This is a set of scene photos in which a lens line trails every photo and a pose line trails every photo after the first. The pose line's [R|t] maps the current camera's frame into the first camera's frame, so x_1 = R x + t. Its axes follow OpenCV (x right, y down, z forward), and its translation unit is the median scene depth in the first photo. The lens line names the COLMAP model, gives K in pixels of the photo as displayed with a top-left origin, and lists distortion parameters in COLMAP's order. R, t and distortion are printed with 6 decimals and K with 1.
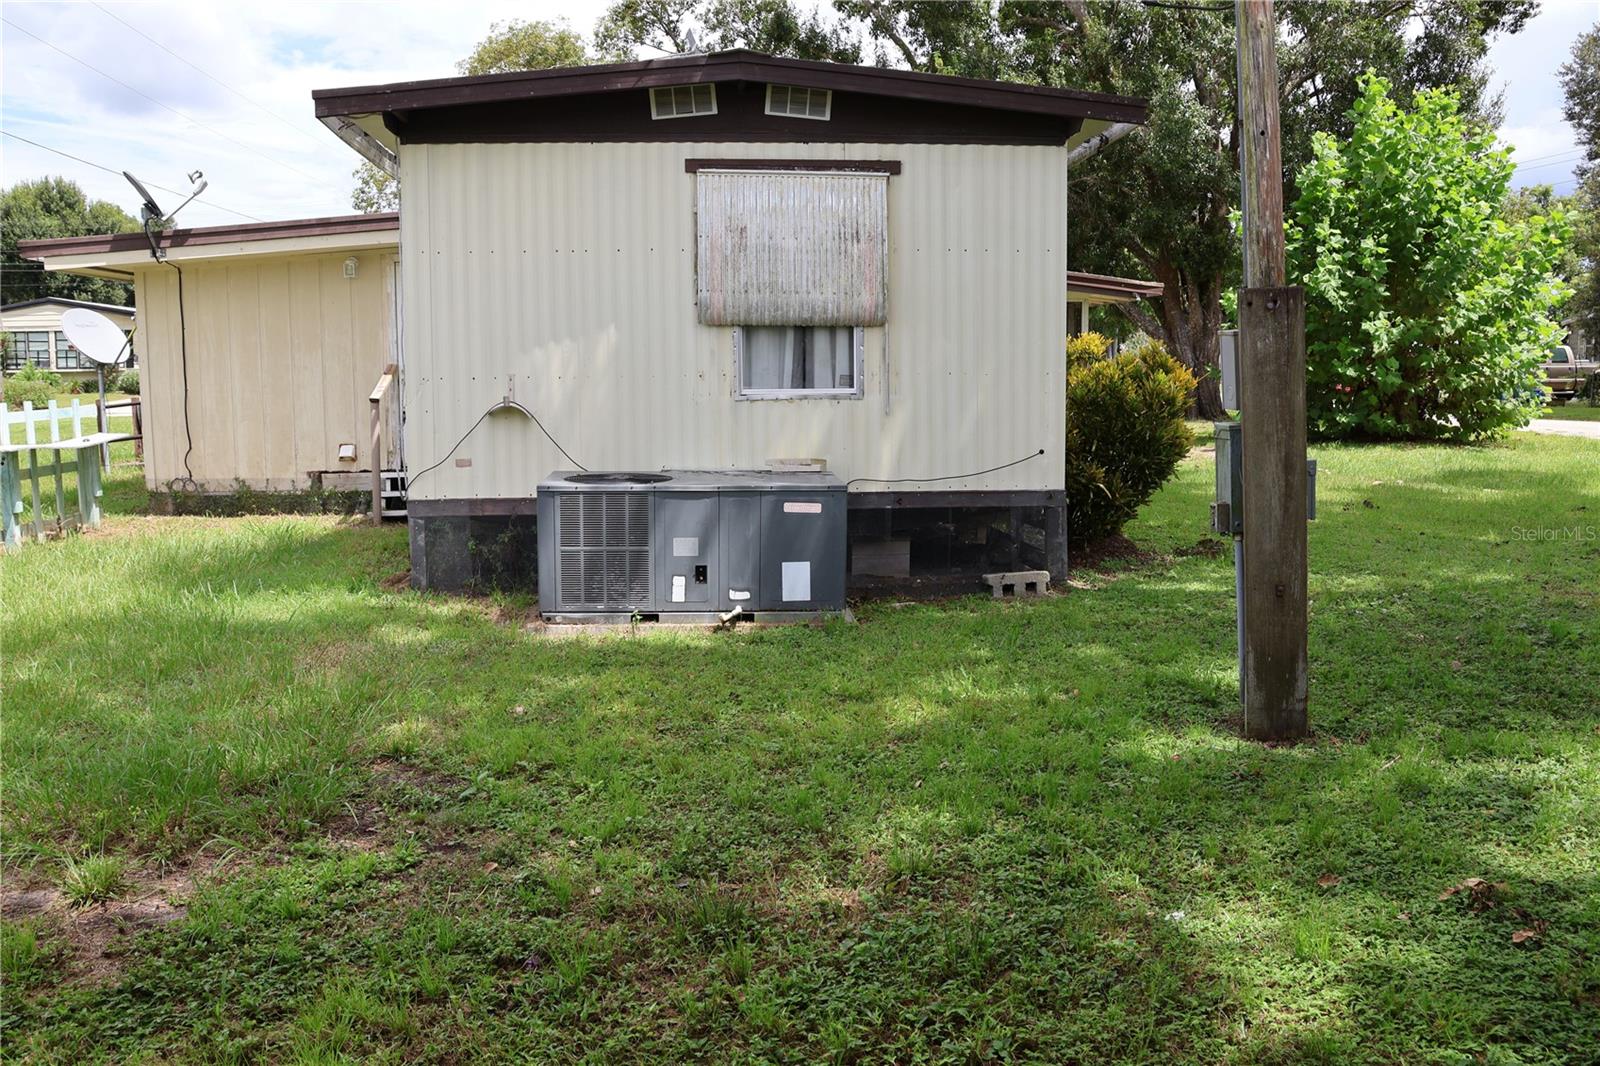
lens RADIAL K [[1347.4, 0, 809.5], [0, 1347.4, 545.5], [0, 0, 1]] dist [-0.156050, 0.126802]
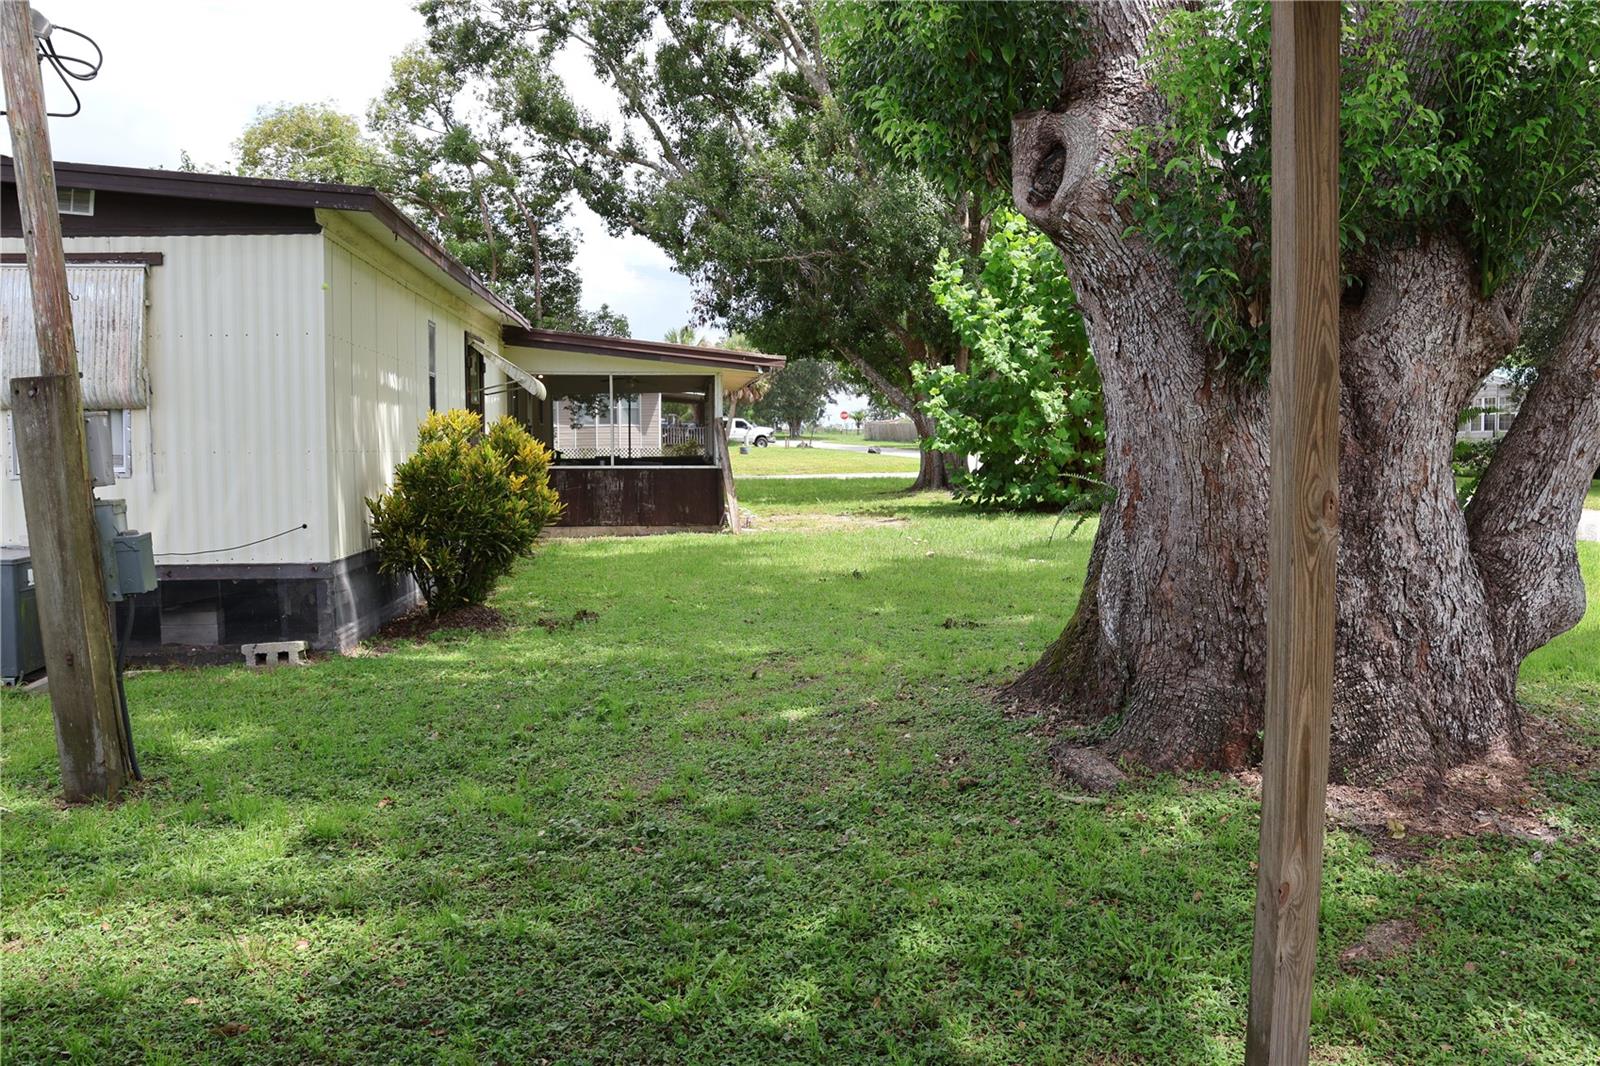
lens RADIAL K [[1347.4, 0, 809.5], [0, 1347.4, 545.5], [0, 0, 1]] dist [-0.156050, 0.126802]
pose [[0.999675, -0.001912, 0.025406, 0.544865], [0.003211, 0.998685, -0.051162, -0.001284], [-0.025275, 0.051227, 0.998367, -0.034393]]
